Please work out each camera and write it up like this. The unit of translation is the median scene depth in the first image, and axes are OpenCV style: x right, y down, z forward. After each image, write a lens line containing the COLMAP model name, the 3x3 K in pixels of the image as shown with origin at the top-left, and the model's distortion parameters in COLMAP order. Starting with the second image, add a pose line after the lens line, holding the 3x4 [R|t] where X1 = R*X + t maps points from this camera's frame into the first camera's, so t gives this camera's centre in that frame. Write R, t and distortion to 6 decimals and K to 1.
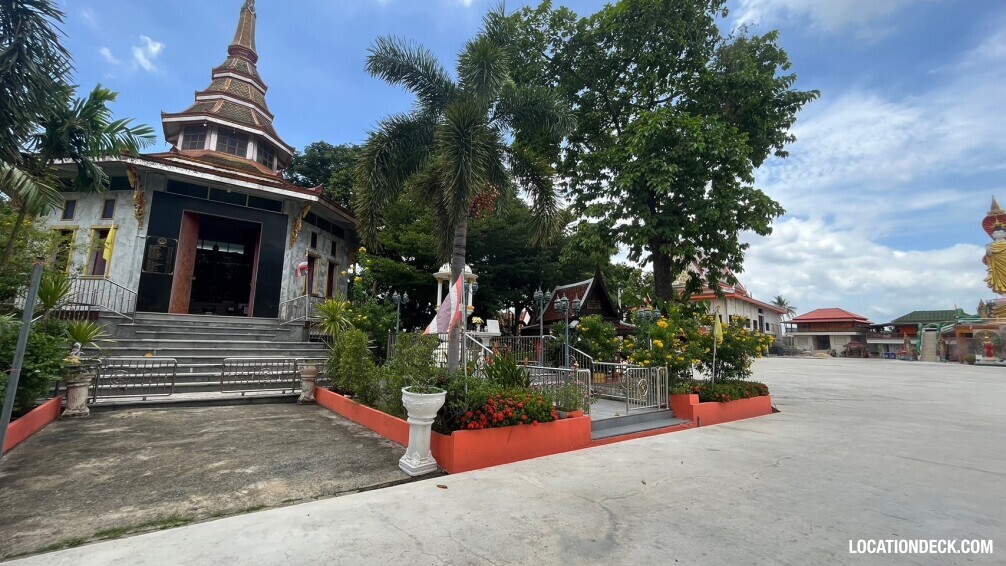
lens RADIAL K [[408.8, 0, 500.0], [0, 408.8, 281.5], [0, 0, 1]] dist [-0.001320, -0.000376]
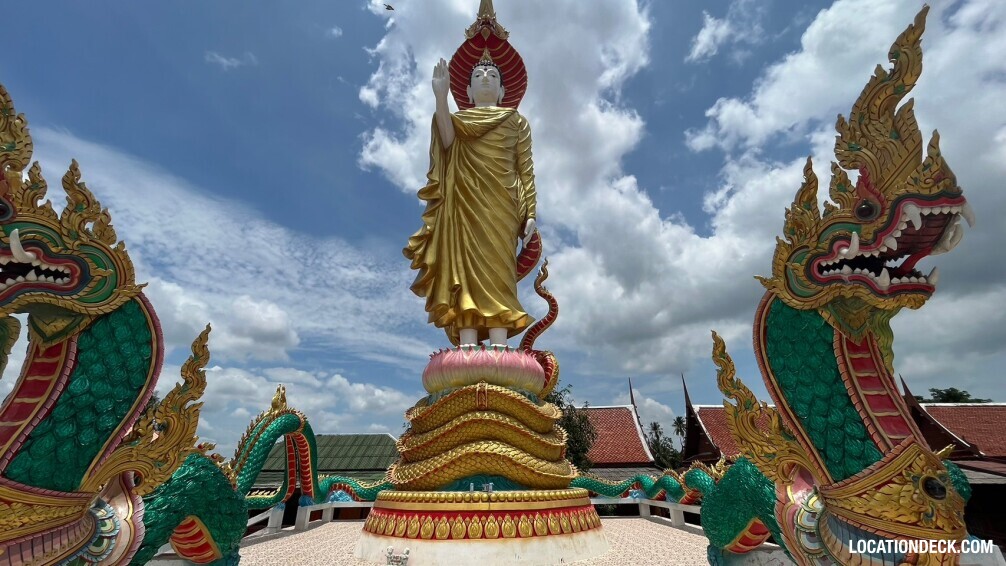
lens RADIAL K [[408.8, 0, 500.0], [0, 408.8, 281.5], [0, 0, 1]] dist [-0.001320, -0.000376]
pose [[0.592809, 0.318510, 0.739681, 4.172809], [-0.096189, 0.939896, -0.327633, 0.245741], [-0.799578, 0.123075, 0.587816, 3.322586]]
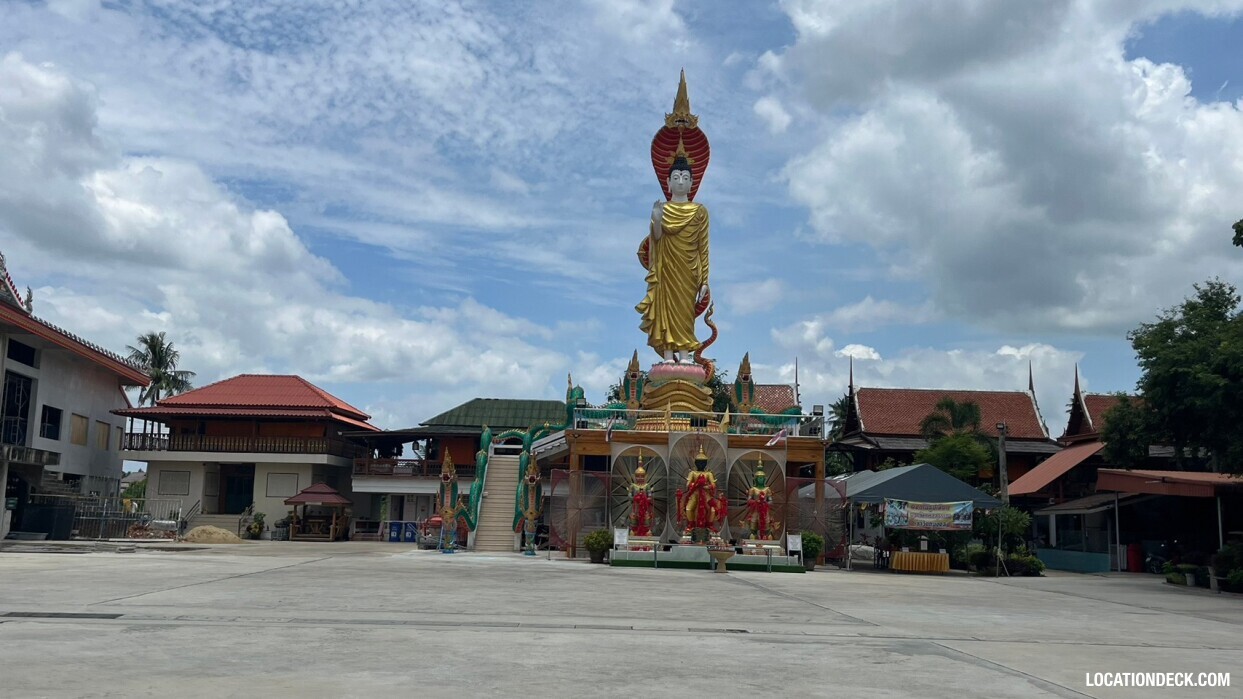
lens RADIAL K [[1150.5, 0, 596.0], [0, 1150.5, 353.3], [0, 0, 1]] dist [0.113918, -0.168033]
pose [[0.615609, 0.108206, 0.780588, 1.624459], [-0.127659, 0.991138, -0.036715, 0.283276], [-0.777643, -0.077047, 0.623967, 1.634962]]
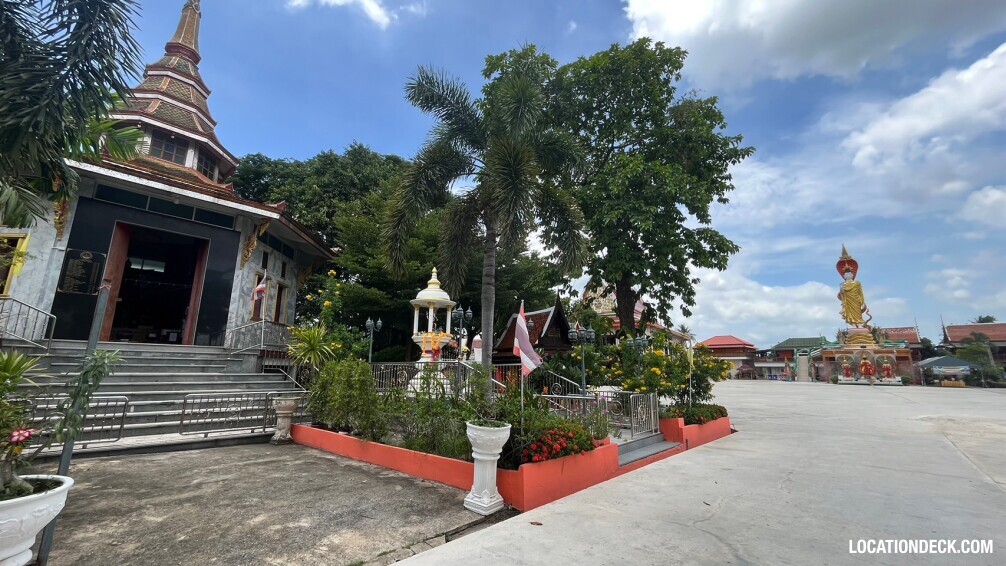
lens RADIAL K [[408.8, 0, 500.0], [0, 408.8, 281.5], [0, 0, 1]] dist [-0.001320, -0.000376]
pose [[0.981198, 0.028733, 0.190855, -0.134627], [-0.016666, 0.997776, -0.064537, -0.003911], [-0.192285, 0.060143, 0.979494, 0.006919]]
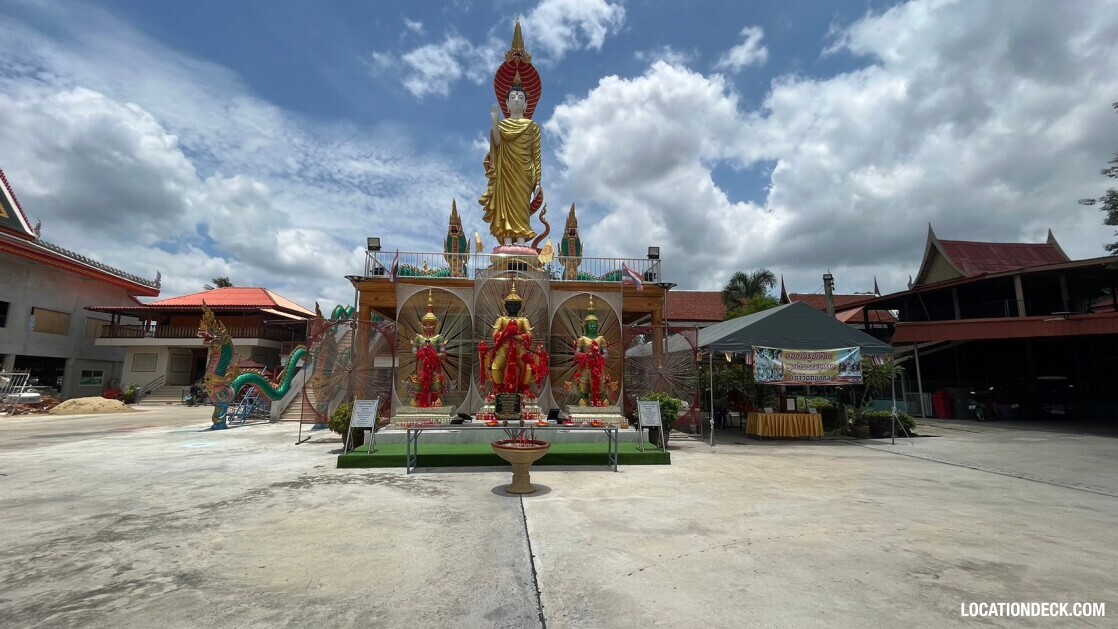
lens RADIAL K [[448.7, 0, 559.0], [0, 448.7, 314.5], [0, 0, 1]] dist [-0.000003, -0.000104]
pose [[0.540880, 0.105873, 0.834409, 3.377839], [-0.111054, 0.992350, -0.053926, 0.463902], [-0.833736, -0.063497, 0.548500, 2.654898]]
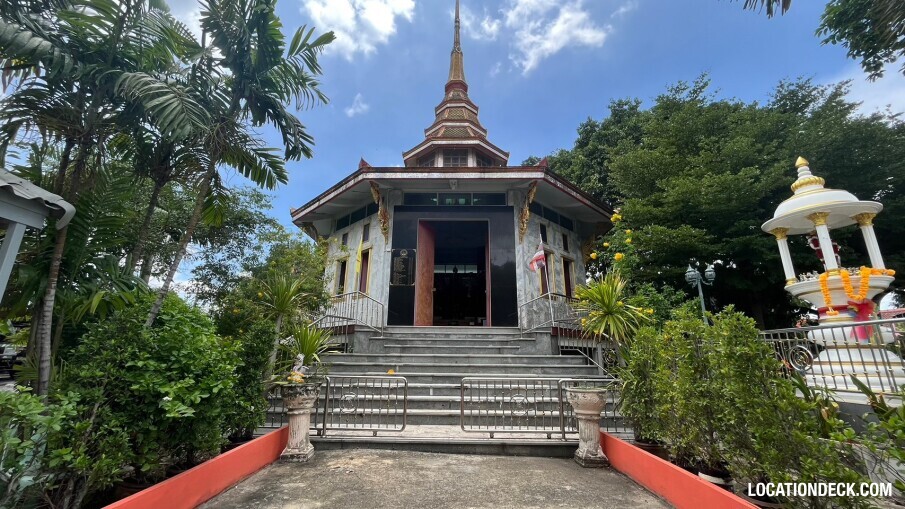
lens RADIAL K [[367.8, 0, 449.8], [0, 367.8, 253.2], [0, 0, 1]] dist [-0.001320, -0.000376]
pose [[0.791938, -0.180322, -0.583368, -0.205957], [0.097365, 0.980467, -0.170892, 0.061153], [0.602789, 0.078536, 0.794026, 0.337200]]
